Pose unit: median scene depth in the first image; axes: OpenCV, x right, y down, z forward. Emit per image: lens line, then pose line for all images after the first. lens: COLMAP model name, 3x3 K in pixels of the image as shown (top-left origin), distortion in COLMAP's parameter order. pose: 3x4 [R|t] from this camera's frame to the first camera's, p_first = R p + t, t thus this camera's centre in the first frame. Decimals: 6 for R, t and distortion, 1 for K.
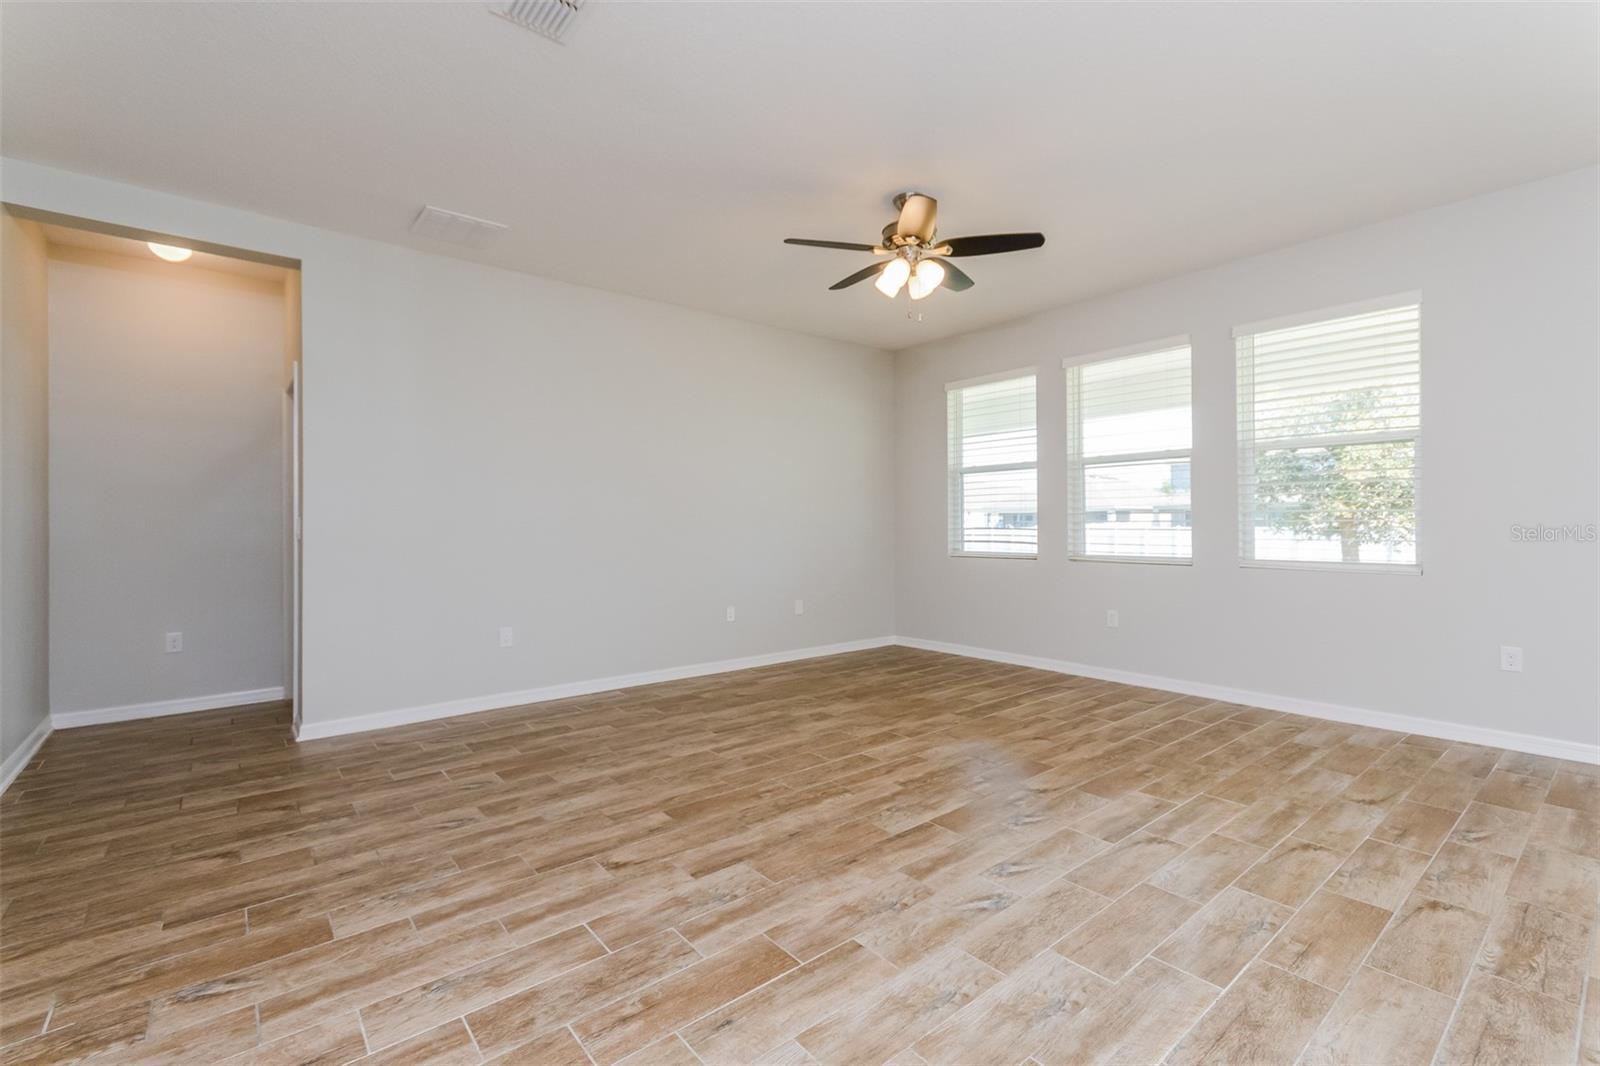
lens RADIAL K [[704.7, 0, 796.0], [0, 704.7, 530.2], [0, 0, 1]] dist [0.003345, -0.001635]
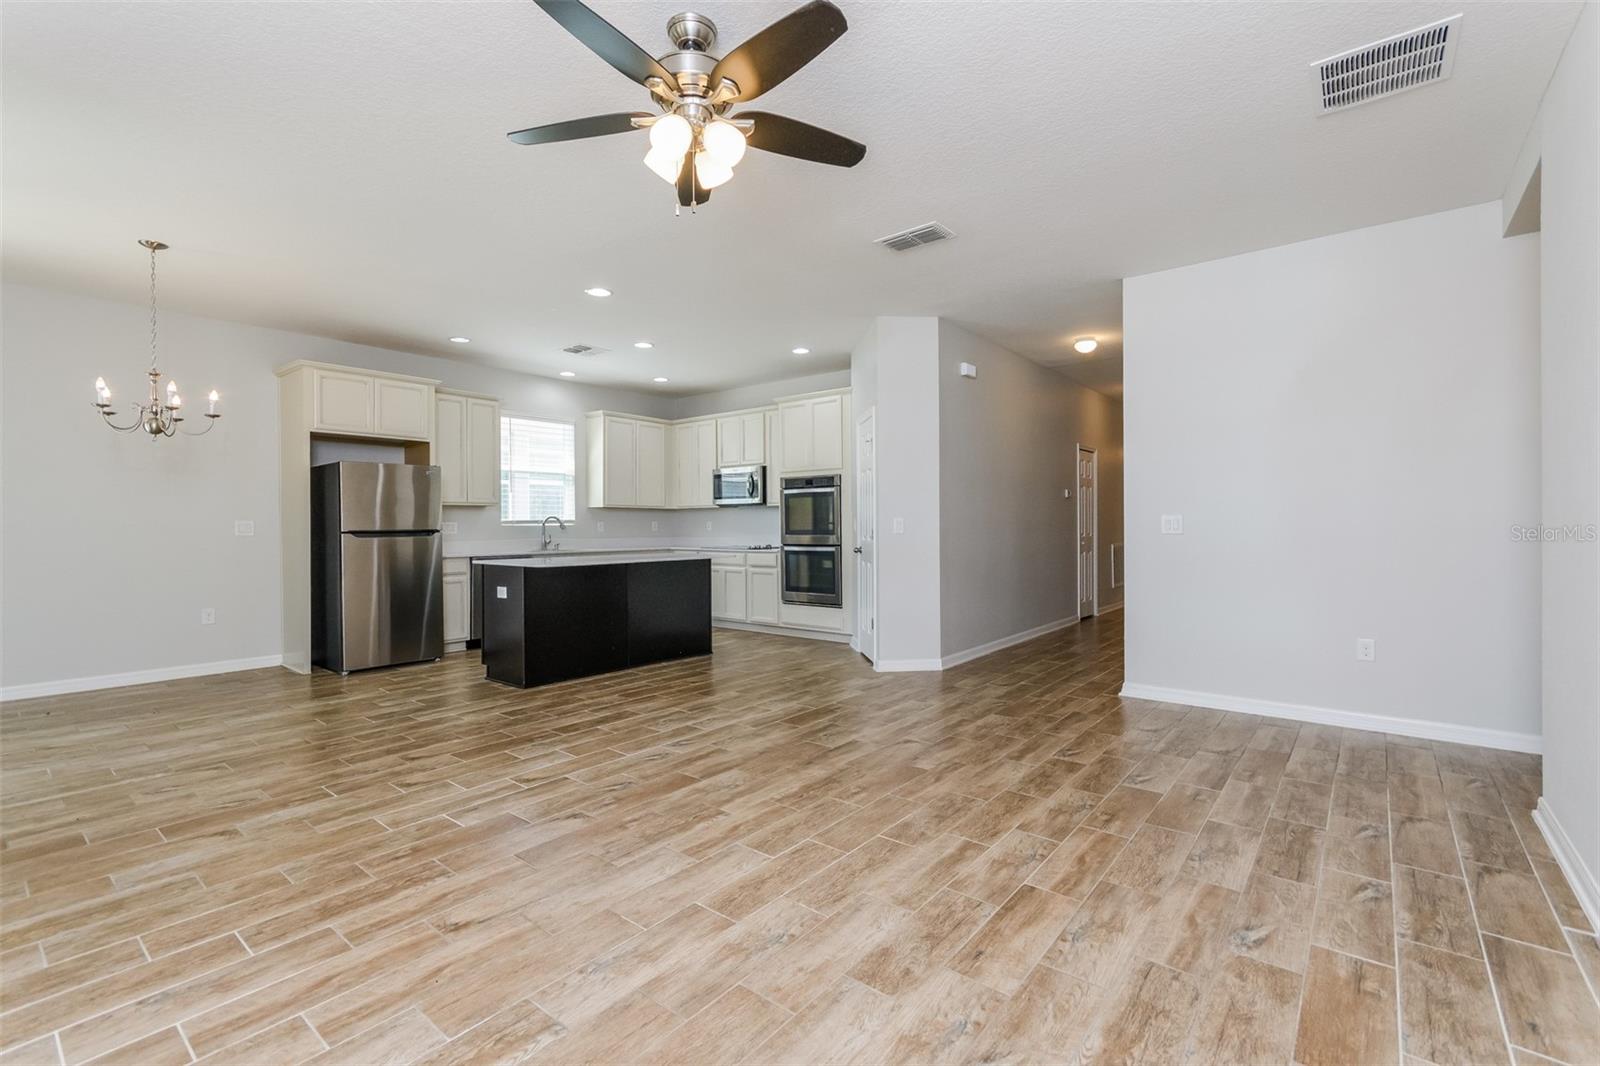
lens RADIAL K [[704.7, 0, 799.9], [0, 704.7, 524.8], [0, 0, 1]] dist [0.003345, -0.001635]
pose [[-0.978722, 0.010968, -0.204897, 0.242668], [0.009037, 0.999906, 0.010355, -0.022762], [0.204991, 0.008283, -0.978729, 1.979843]]
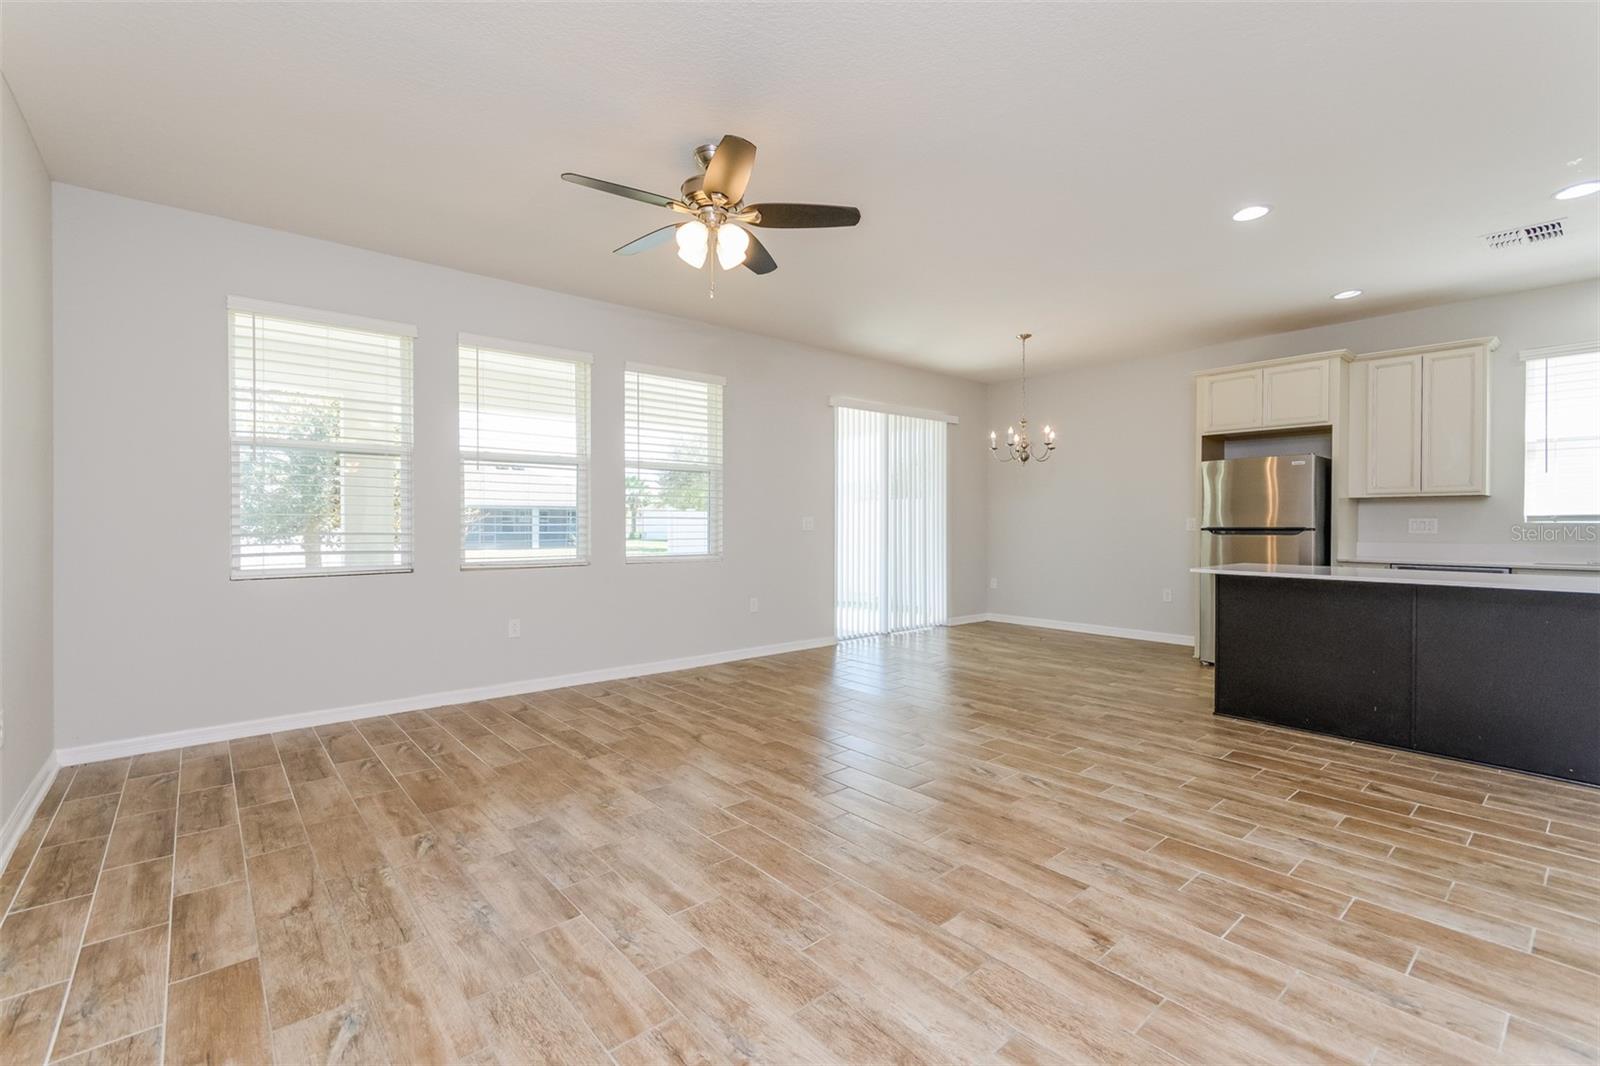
lens RADIAL K [[704.7, 0, 809.6], [0, 704.7, 524.3], [0, 0, 1]] dist [0.003345, -0.001635]
pose [[-0.035273, 0.004334, 0.999368, -0.853169], [0.008872, 0.999953, -0.004024, -0.009105], [-0.999338, 0.008724, -0.035310, 1.085739]]
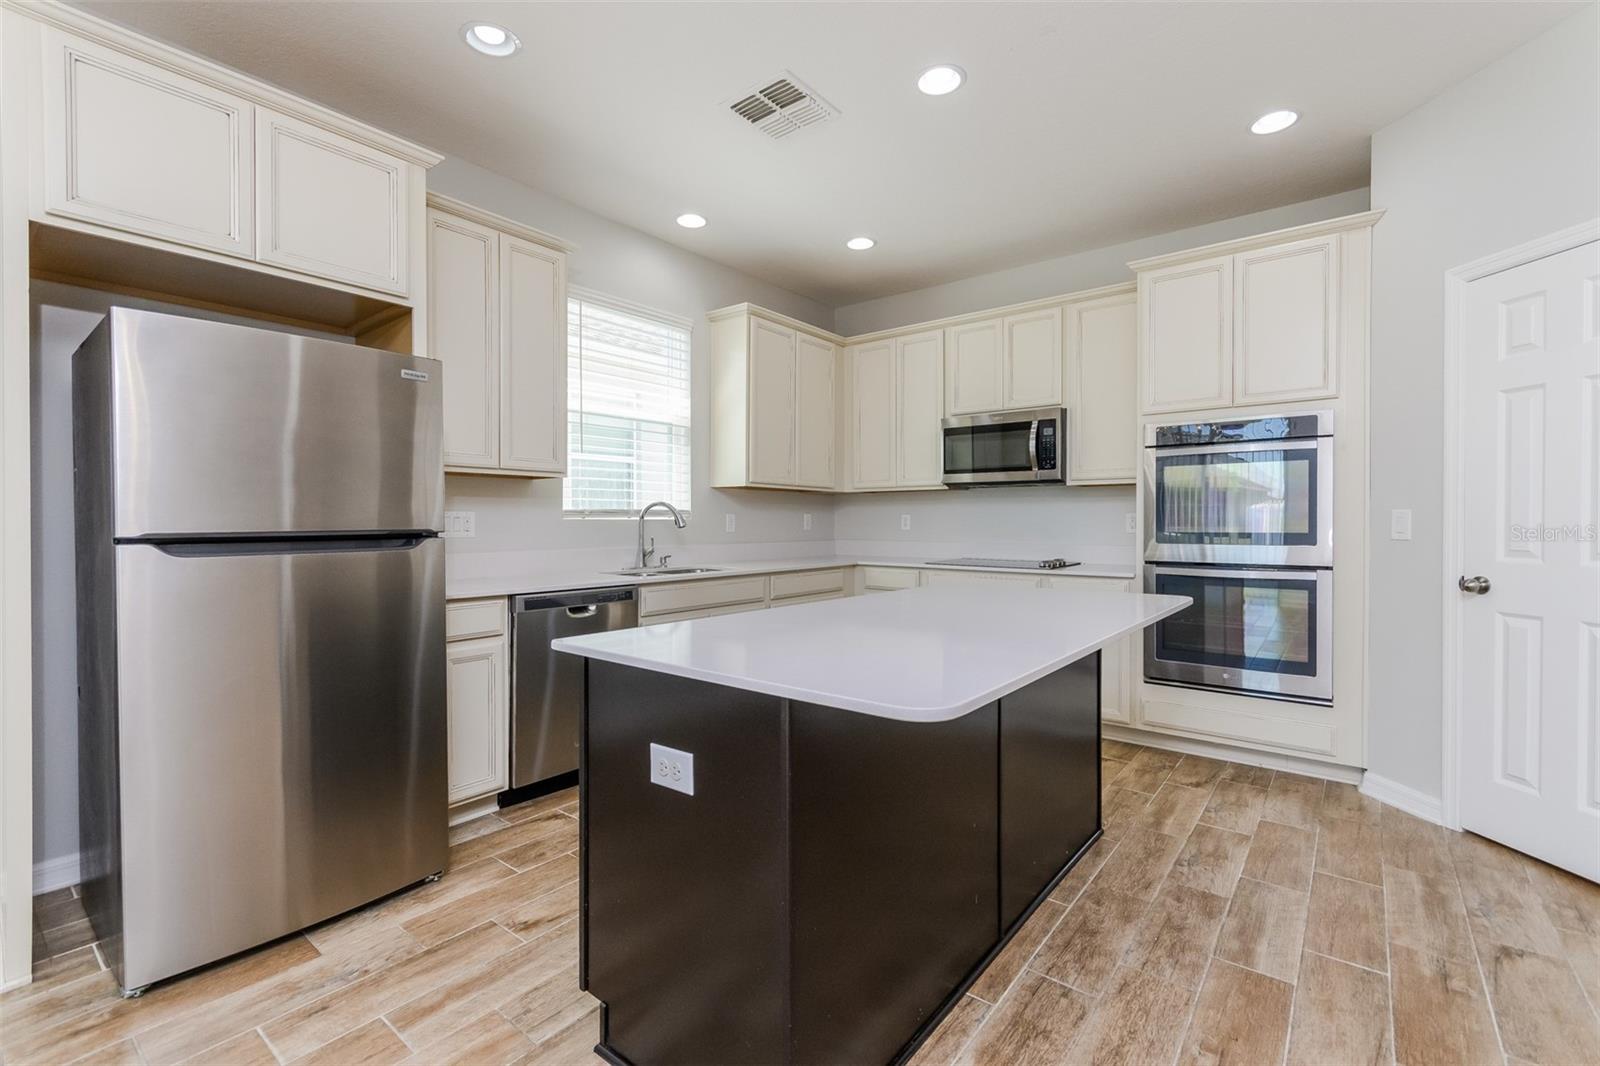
lens RADIAL K [[704.7, 0, 805.7], [0, 704.7, 523.7], [0, 0, 1]] dist [0.003345, -0.001635]
pose [[-0.976113, 0.006634, -0.217161, 0.620378], [0.003329, 0.999873, 0.015582, -0.014604], [0.217237, 0.014486, -0.976011, 0.608569]]
